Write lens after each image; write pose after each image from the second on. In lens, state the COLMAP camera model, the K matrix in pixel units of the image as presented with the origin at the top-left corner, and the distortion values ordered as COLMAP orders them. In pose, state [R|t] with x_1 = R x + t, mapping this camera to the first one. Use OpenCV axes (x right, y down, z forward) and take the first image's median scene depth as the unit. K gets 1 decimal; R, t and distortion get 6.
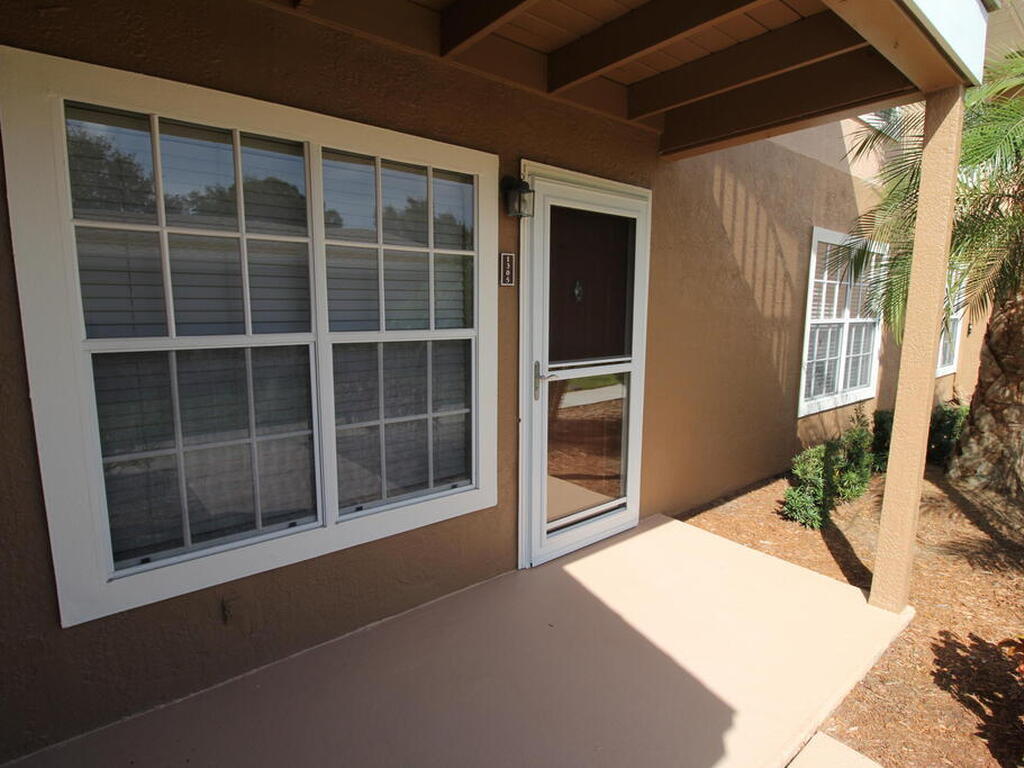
lens RADIAL K [[530.5, 0, 510.8], [0, 530.5, 383.3], [0, 0, 1]] dist [-0.003959, -0.000487]
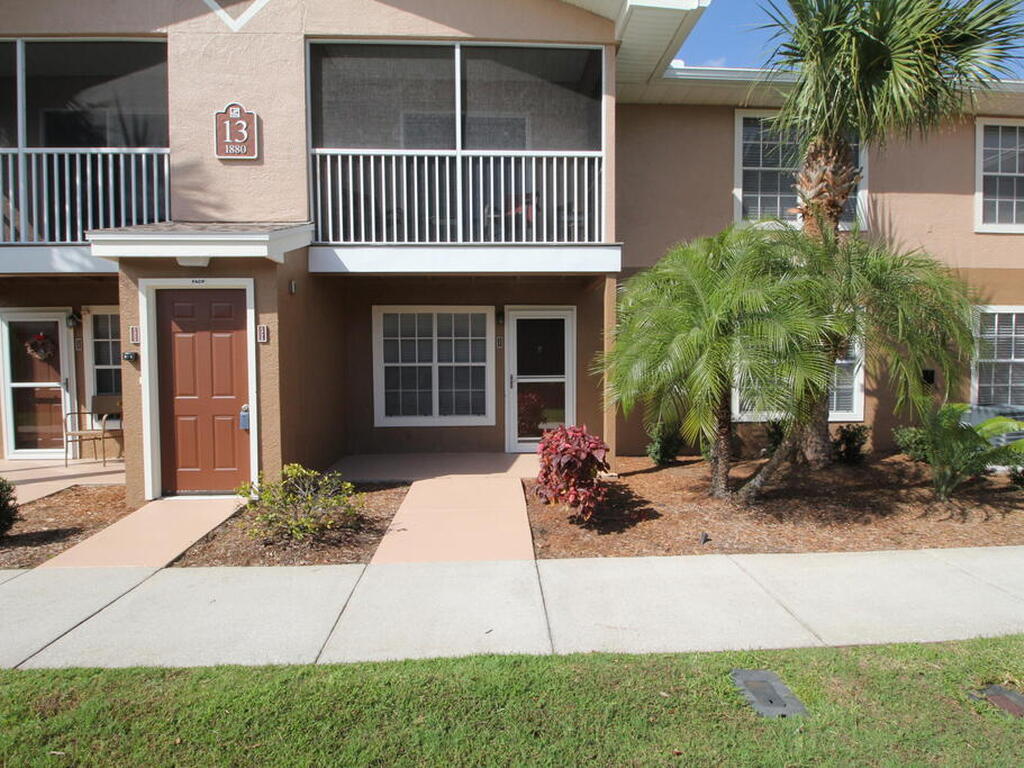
lens RADIAL K [[530.5, 0, 512.3], [0, 530.5, 379.4], [0, 0, 1]] dist [-0.003959, -0.000487]
pose [[0.813019, 0.015489, -0.582032, 1.818146], [-0.073724, 0.994338, -0.076523, 0.213467], [0.577551, 0.105124, 0.809558, -1.348925]]
